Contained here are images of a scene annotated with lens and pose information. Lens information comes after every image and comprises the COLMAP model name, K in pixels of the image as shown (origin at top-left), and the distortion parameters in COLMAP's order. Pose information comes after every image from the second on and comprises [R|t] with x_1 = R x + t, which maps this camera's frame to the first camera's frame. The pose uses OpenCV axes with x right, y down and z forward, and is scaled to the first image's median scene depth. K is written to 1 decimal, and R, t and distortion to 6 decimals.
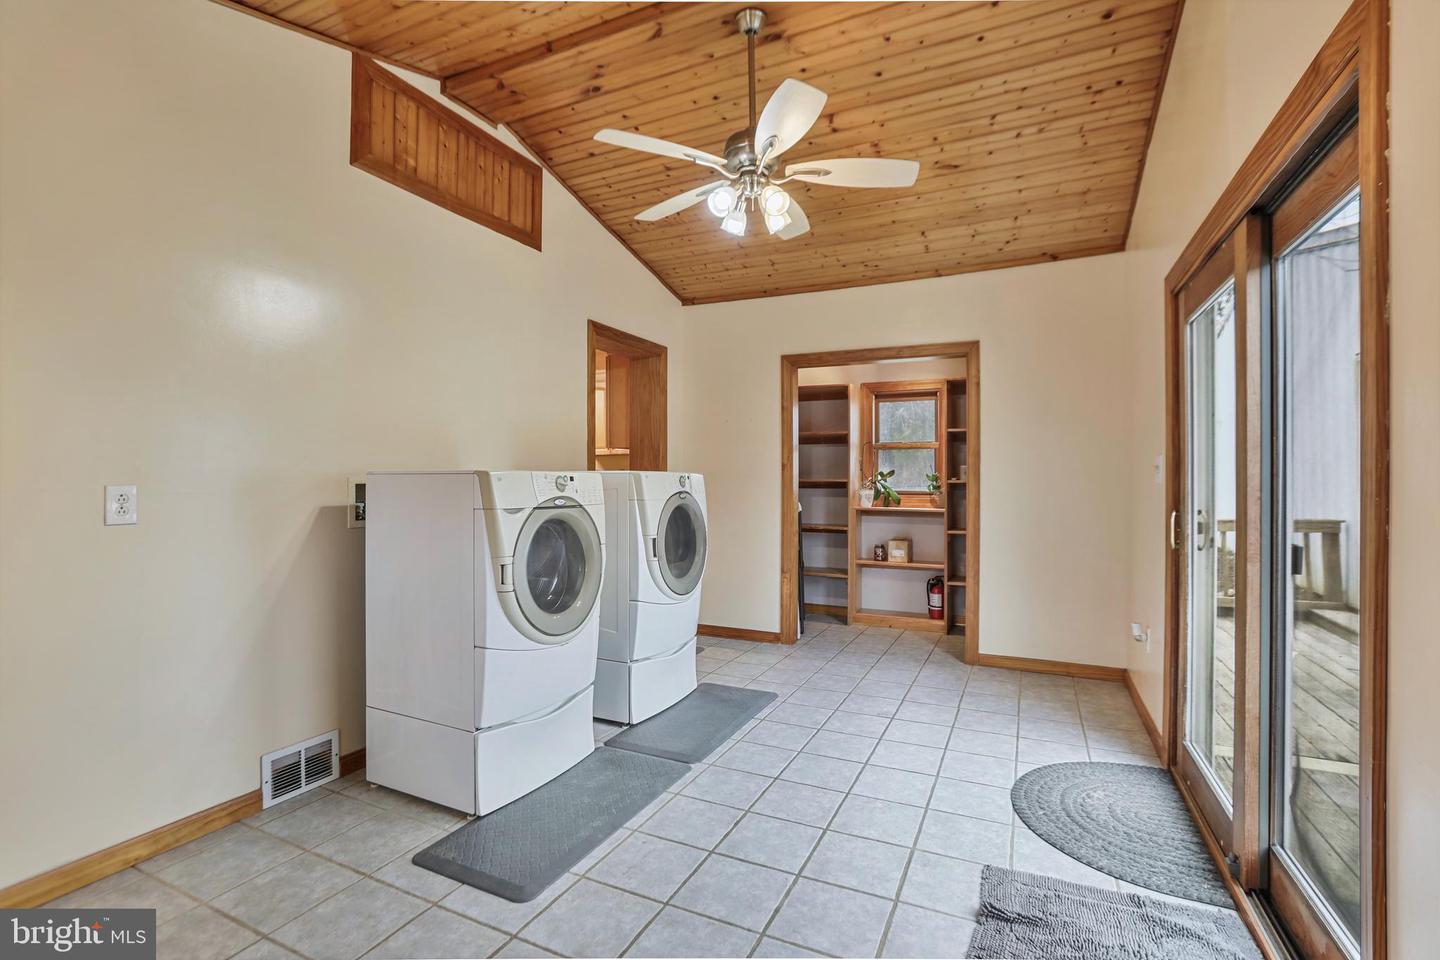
lens RADIAL K [[665.3, 0, 715.5], [0, 665.3, 487.9], [0, 0, 1]] dist [-0.078633, 0.033830]
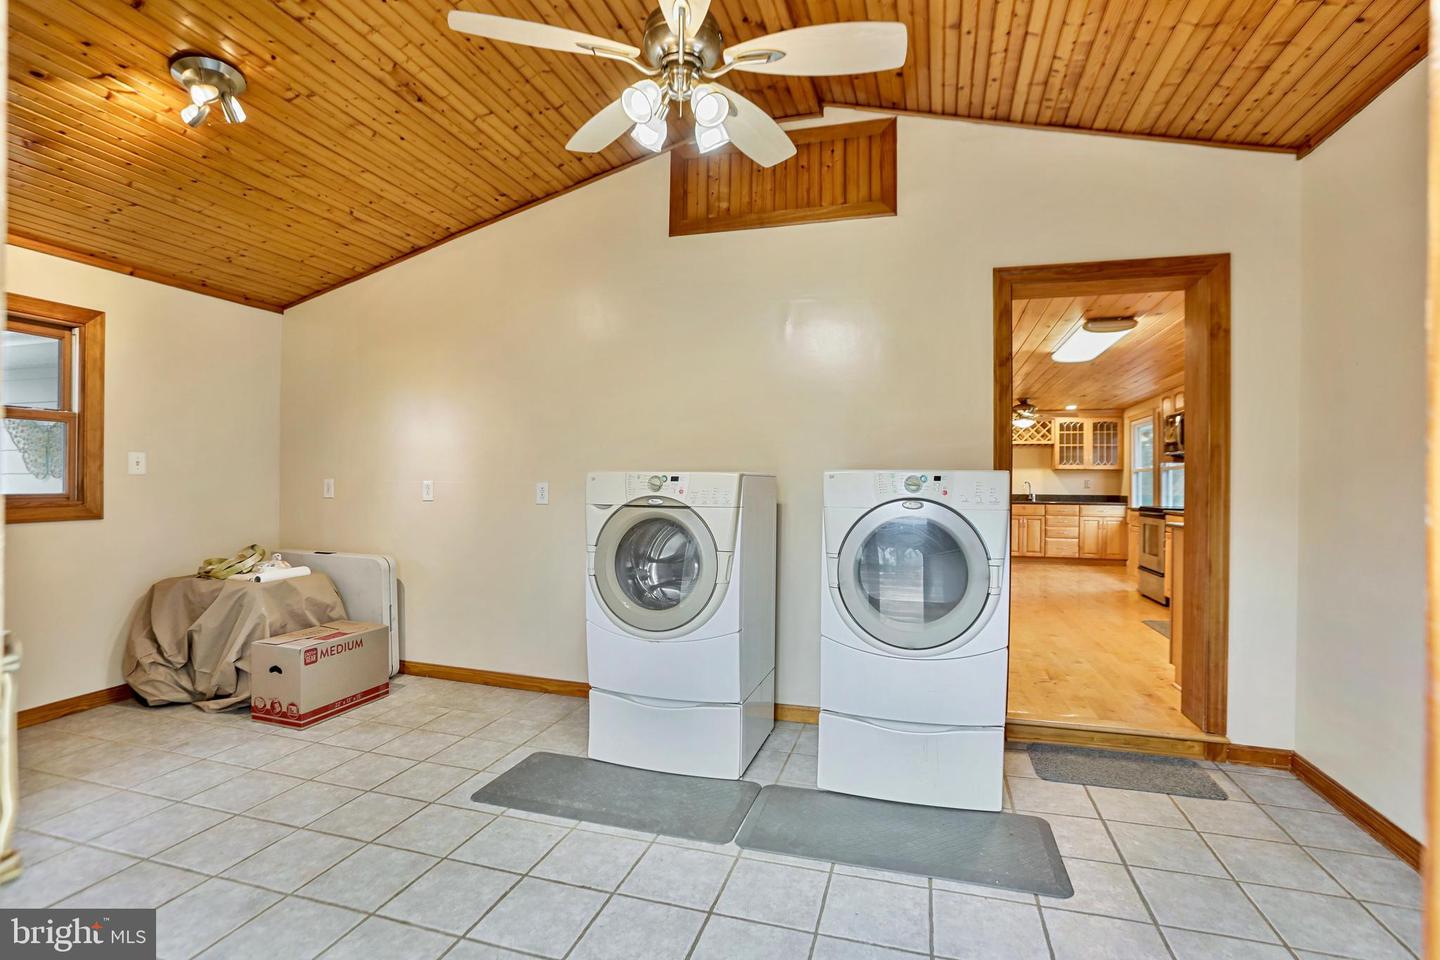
lens RADIAL K [[665.3, 0, 715.5], [0, 665.3, 487.9], [0, 0, 1]] dist [-0.078633, 0.033830]
pose [[0.152639, 0.010120, -0.988230, 0.774562], [-0.017684, 0.999815, 0.007507, -0.008909], [0.988124, 0.016330, 0.152790, 0.912114]]
